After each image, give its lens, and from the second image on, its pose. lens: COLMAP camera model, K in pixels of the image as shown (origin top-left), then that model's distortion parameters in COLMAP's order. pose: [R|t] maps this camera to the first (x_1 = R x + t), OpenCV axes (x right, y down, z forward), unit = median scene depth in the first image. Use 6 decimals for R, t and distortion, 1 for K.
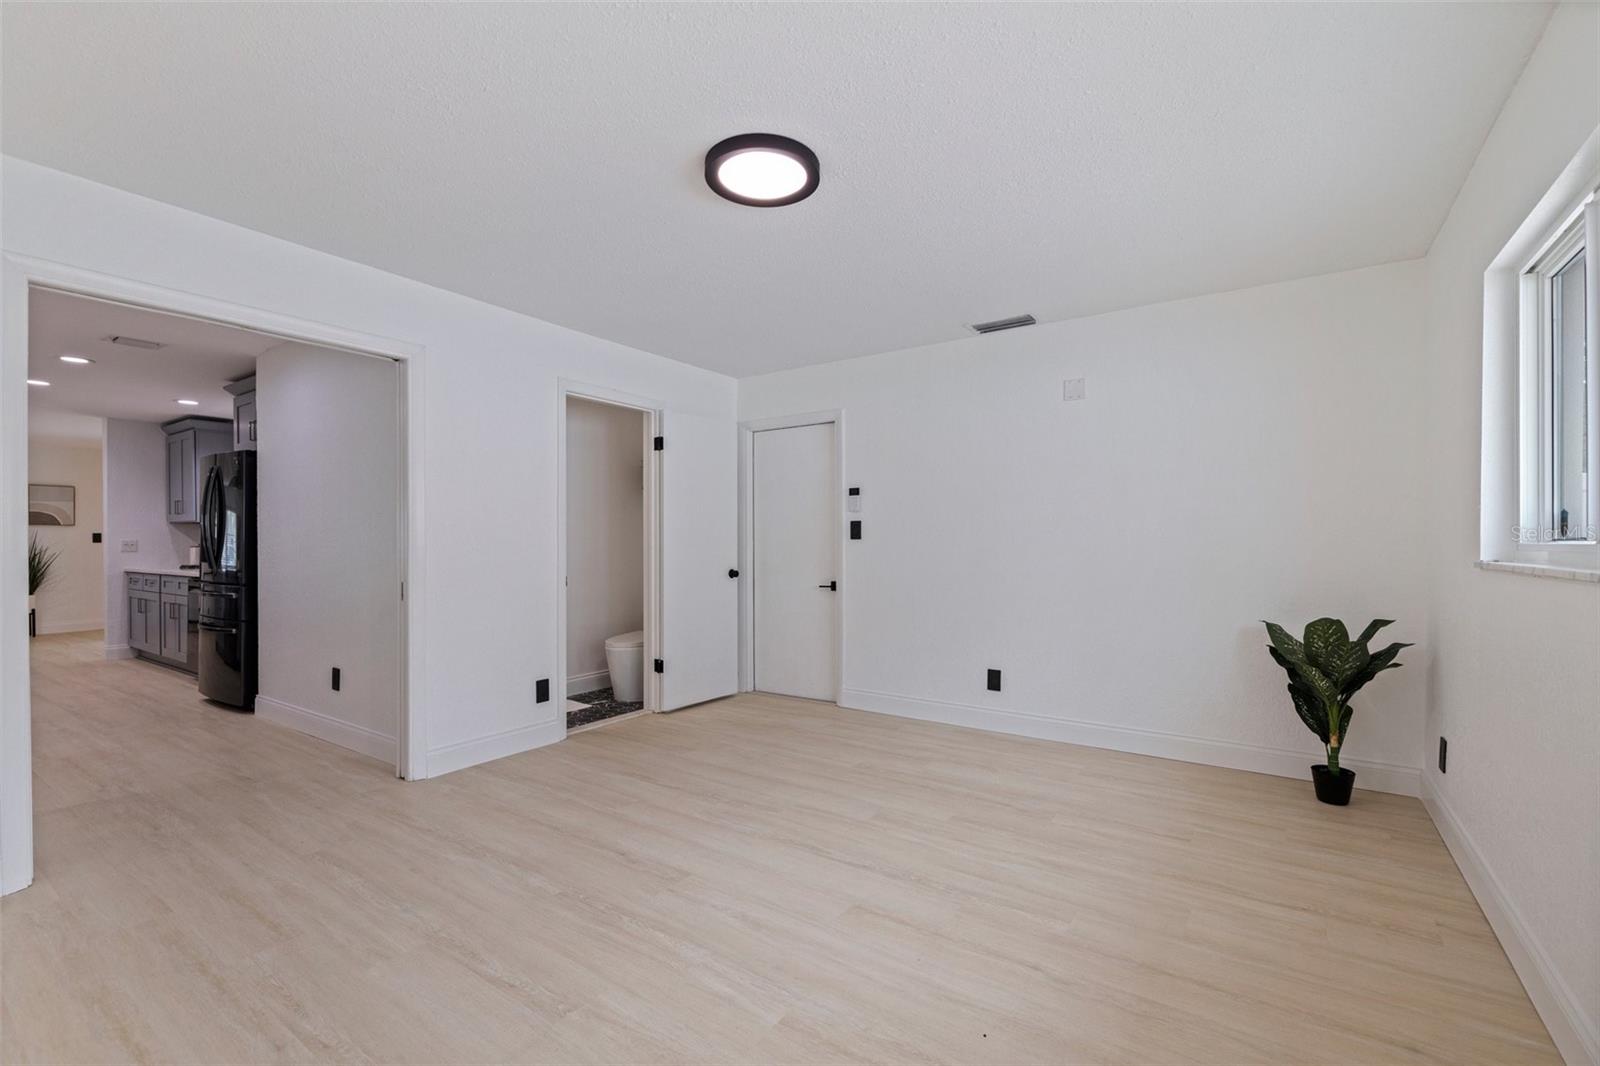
lens RADIAL K [[684.5, 0, 801.2], [0, 684.5, 542.7], [0, 0, 1]] dist [-0.000192, 0.000128]
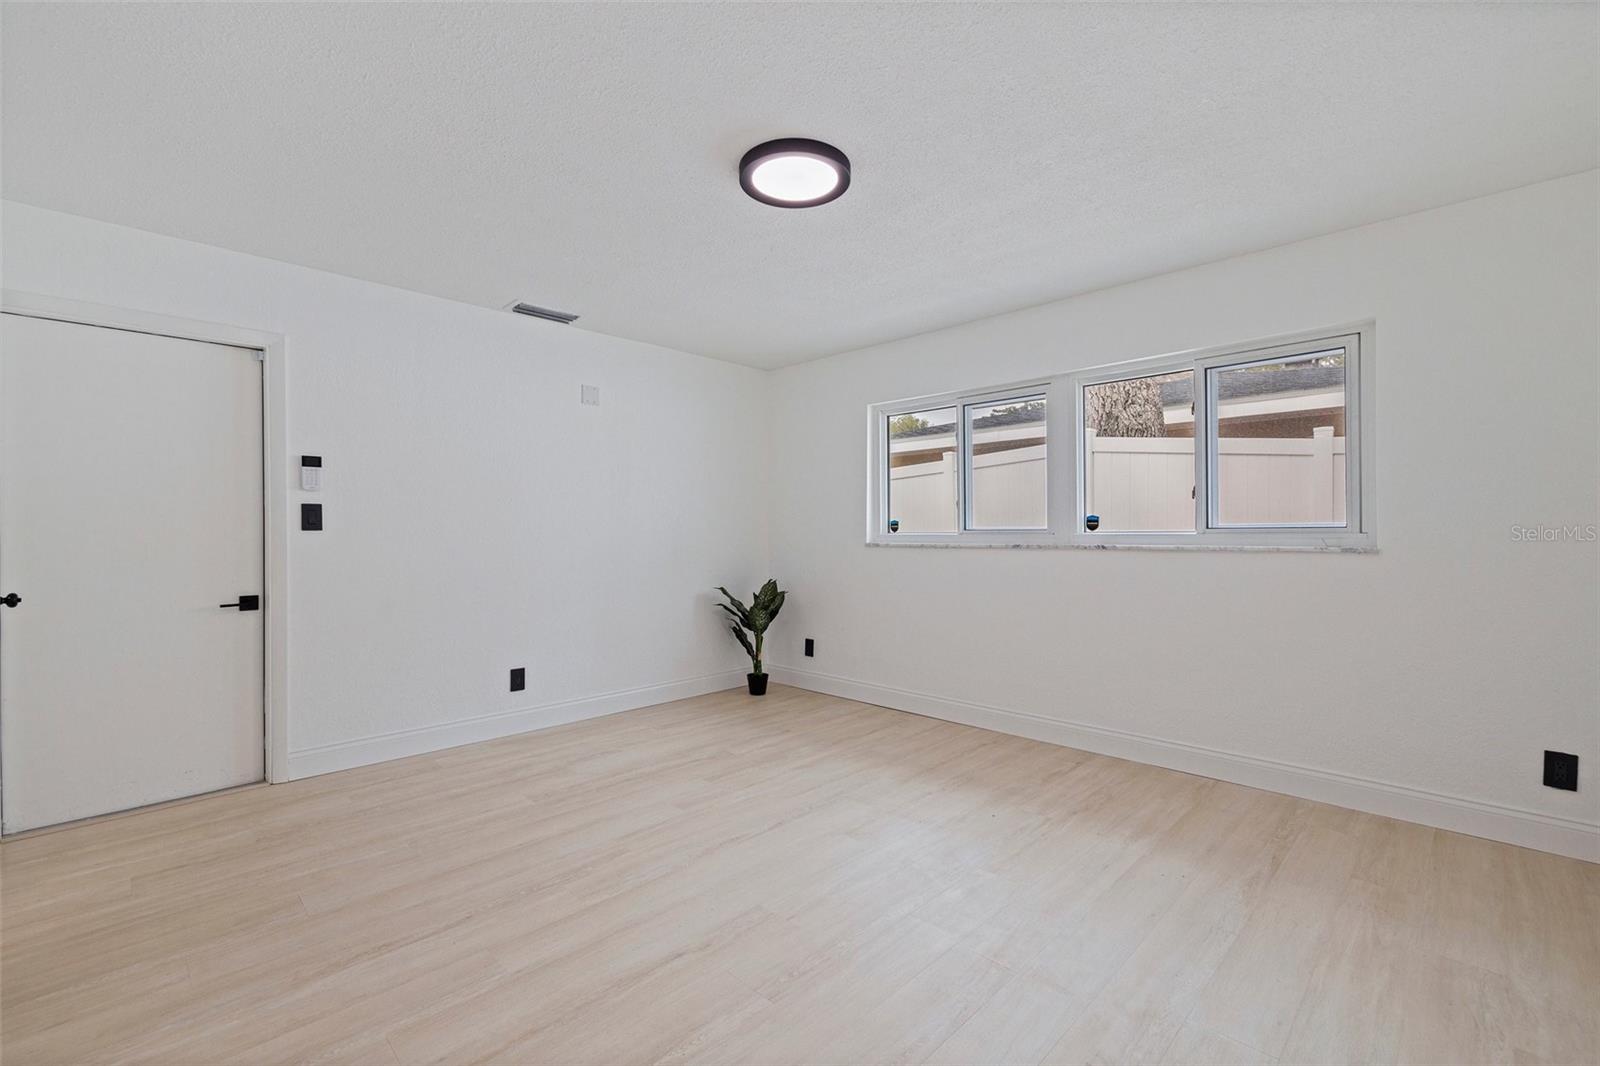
lens RADIAL K [[684.5, 0, 800.5], [0, 684.5, 529.1], [0, 0, 1]] dist [-0.000192, 0.000128]
pose [[0.178659, 0.006067, 0.983892, -0.689968], [0.003240, 0.999972, -0.006754, -0.000219], [-0.983906, 0.004395, 0.178634, 0.525171]]
